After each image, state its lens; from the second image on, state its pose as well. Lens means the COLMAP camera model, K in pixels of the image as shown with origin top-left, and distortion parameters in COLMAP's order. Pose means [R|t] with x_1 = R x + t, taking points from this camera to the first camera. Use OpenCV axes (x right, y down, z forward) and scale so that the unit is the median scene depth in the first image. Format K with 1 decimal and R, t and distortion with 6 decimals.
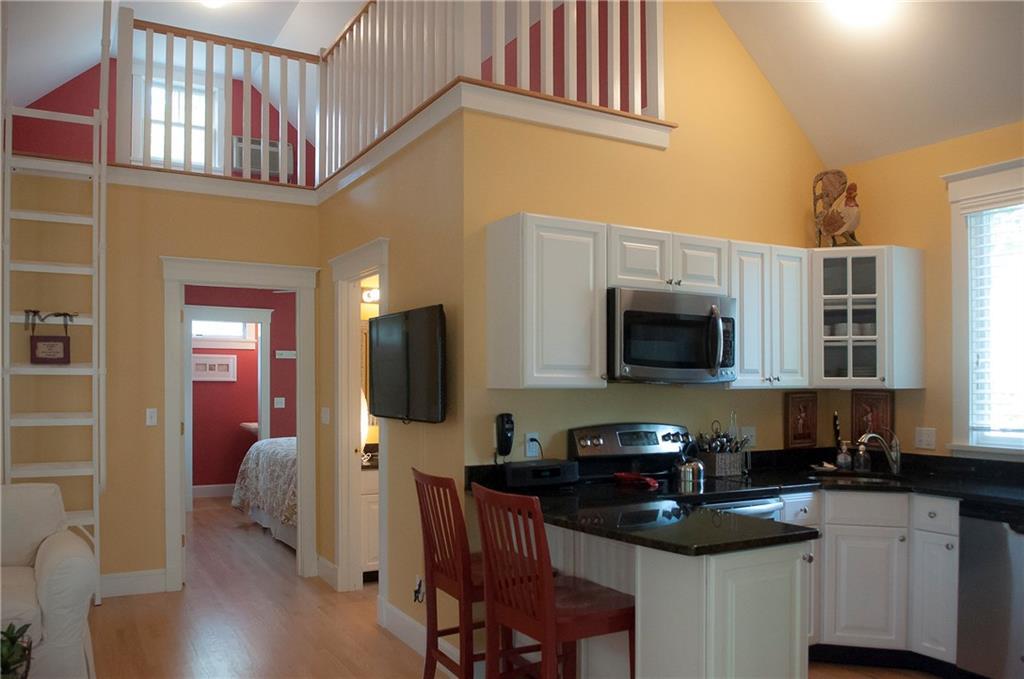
lens RADIAL K [[771.3, 0, 445.7], [0, 771.3, 376.9], [0, 0, 1]] dist [-0.009905, -0.001353]
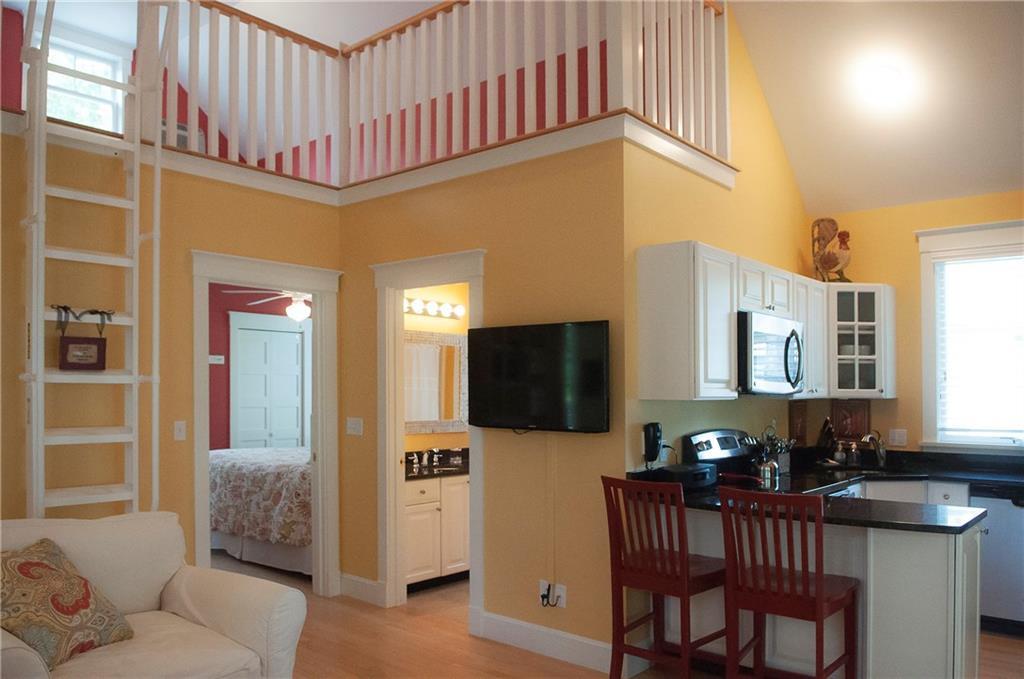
lens RADIAL K [[771.3, 0, 464.7], [0, 771.3, 379.4], [0, 0, 1]] dist [-0.009905, -0.001353]
pose [[0.935354, 0.006856, 0.353646, -0.471188], [-0.005548, 0.999974, -0.004712, -0.005653], [-0.353669, 0.002445, 0.935367, 0.068425]]
